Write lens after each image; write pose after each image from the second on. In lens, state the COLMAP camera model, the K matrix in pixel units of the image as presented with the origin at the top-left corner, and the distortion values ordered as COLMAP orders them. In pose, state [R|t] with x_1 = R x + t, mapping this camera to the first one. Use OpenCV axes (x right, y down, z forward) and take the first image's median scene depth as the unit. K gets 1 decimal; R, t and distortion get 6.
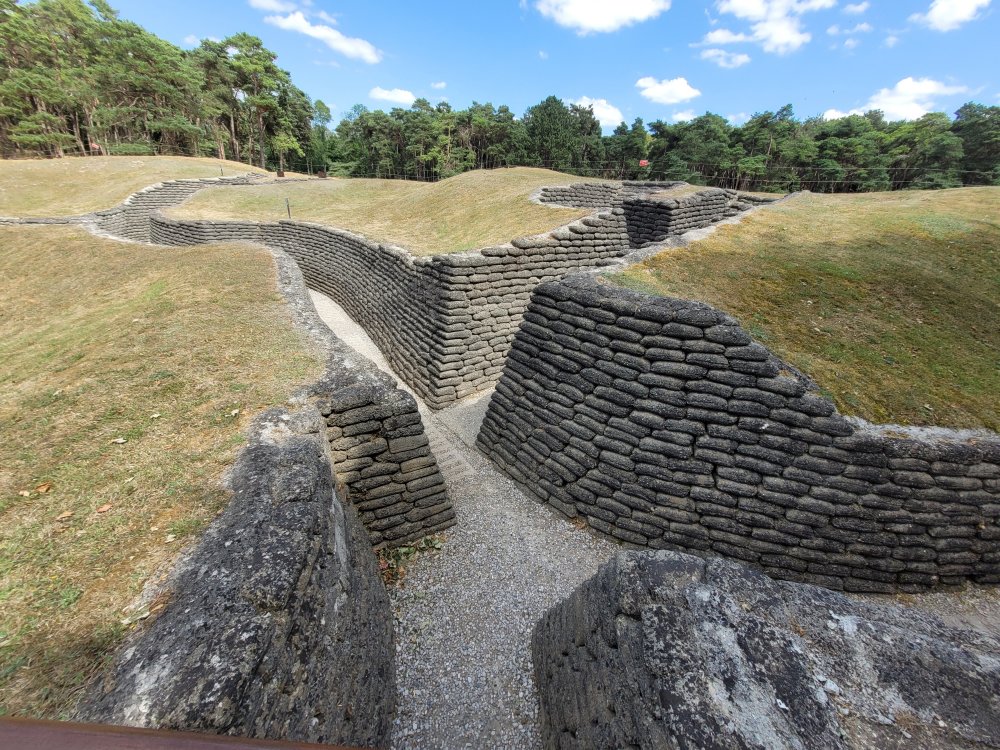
lens RADIAL K [[384.0, 0, 495.4], [0, 384.0, 375.2], [0, 0, 1]] dist [0.007211, -0.000474]
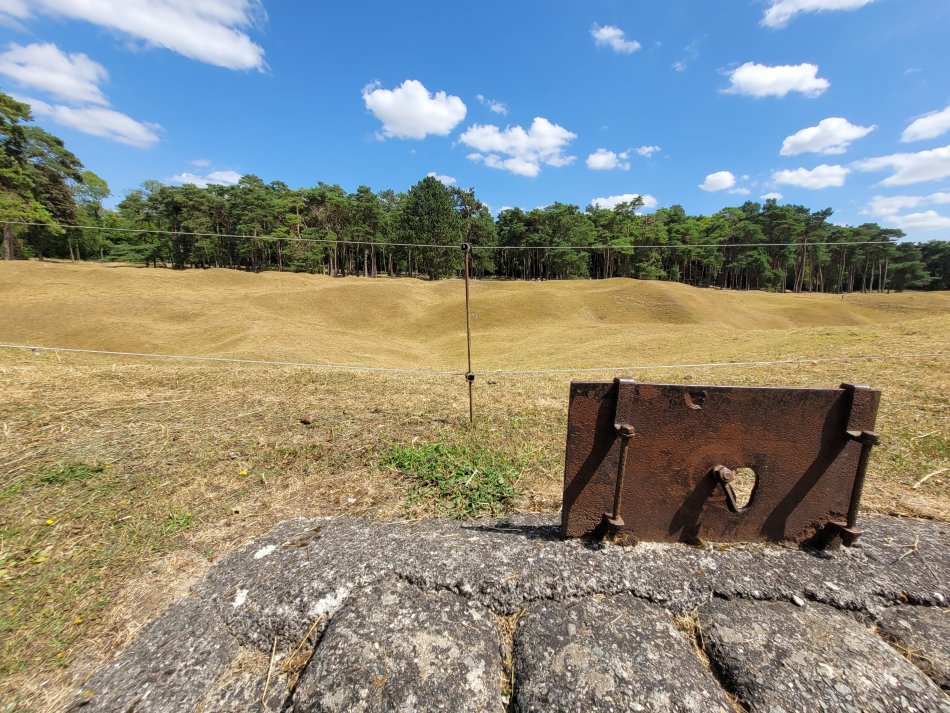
lens RADIAL K [[364.8, 0, 482.0], [0, 364.8, 363.9], [0, 0, 1]] dist [0.007211, -0.000474]
pose [[0.916139, -0.127753, 0.379958, -0.102226], [0.196931, 0.969026, -0.149017, -0.114249], [-0.349152, 0.211346, 0.912922, 0.211175]]
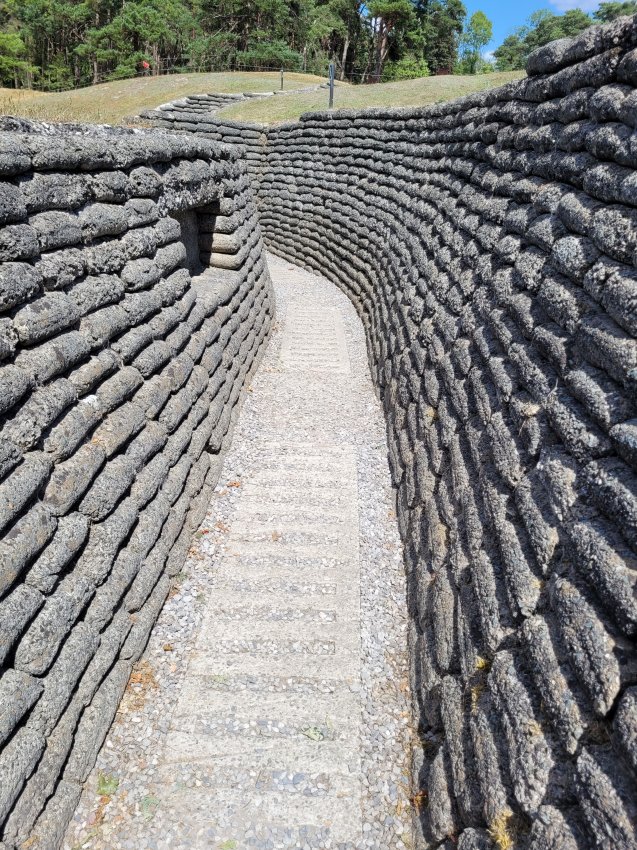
lens RADIAL K [[639.4, 0, 319.4], [0, 639.4, 427.3], [0, 0, 1]] dist [0.005628, 0.002093]
pose [[0.838345, 0.195753, -0.508781, -0.017302], [-0.220238, 0.975368, 0.012375, -0.011303], [0.498671, 0.101678, 0.860807, 0.063559]]
